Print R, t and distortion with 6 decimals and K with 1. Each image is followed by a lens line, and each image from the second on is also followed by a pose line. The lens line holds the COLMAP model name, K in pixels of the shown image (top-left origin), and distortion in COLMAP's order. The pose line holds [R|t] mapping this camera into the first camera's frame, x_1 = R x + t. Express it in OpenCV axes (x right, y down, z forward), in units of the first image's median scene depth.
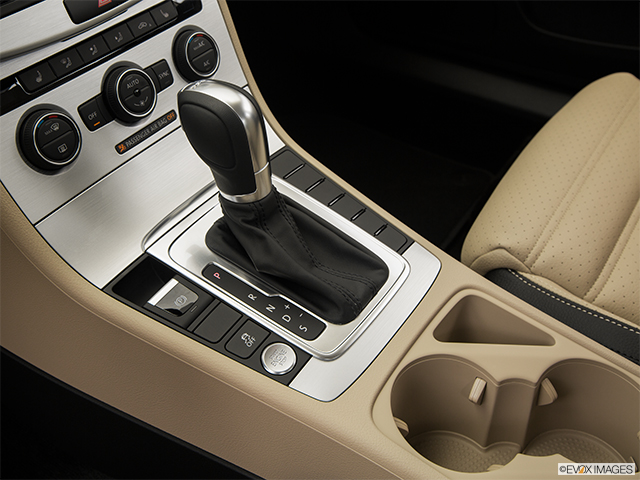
lens RADIAL K [[730.5, 0, 346.5], [0, 730.5, 240.1], [0, 0, 1]] dist [-0.015084, -0.010058]
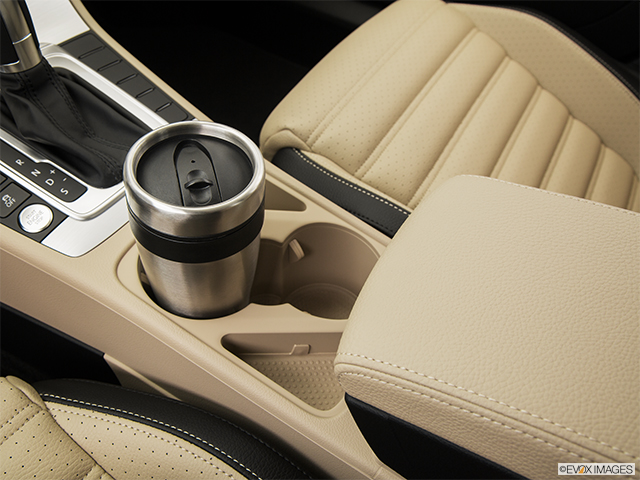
lens RADIAL K [[543.1, 0, 320.0], [0, 543.1, 240.0], [0, 0, 1]] dist [-0.071745, 0.012622]
pose [[0.995303, 0.009537, 0.096334, 0.226303], [-0.026189, 0.984555, 0.173103, 0.041385], [-0.093195, -0.174813, 0.980181, 0.159987]]
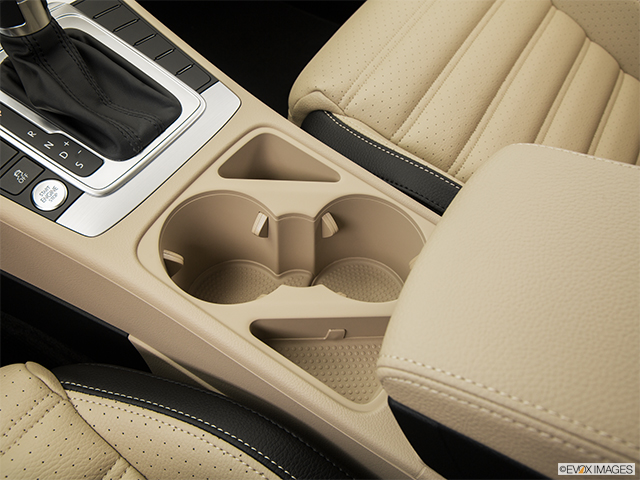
lens RADIAL K [[543.1, 0, 320.0], [0, 543.1, 240.0], [0, 0, 1]] dist [-0.071745, 0.012622]
pose [[0.999065, -0.001264, 0.043220, 0.223695], [-0.009491, 0.968782, 0.247732, 0.032654], [-0.042184, -0.247910, 0.967864, 0.227291]]
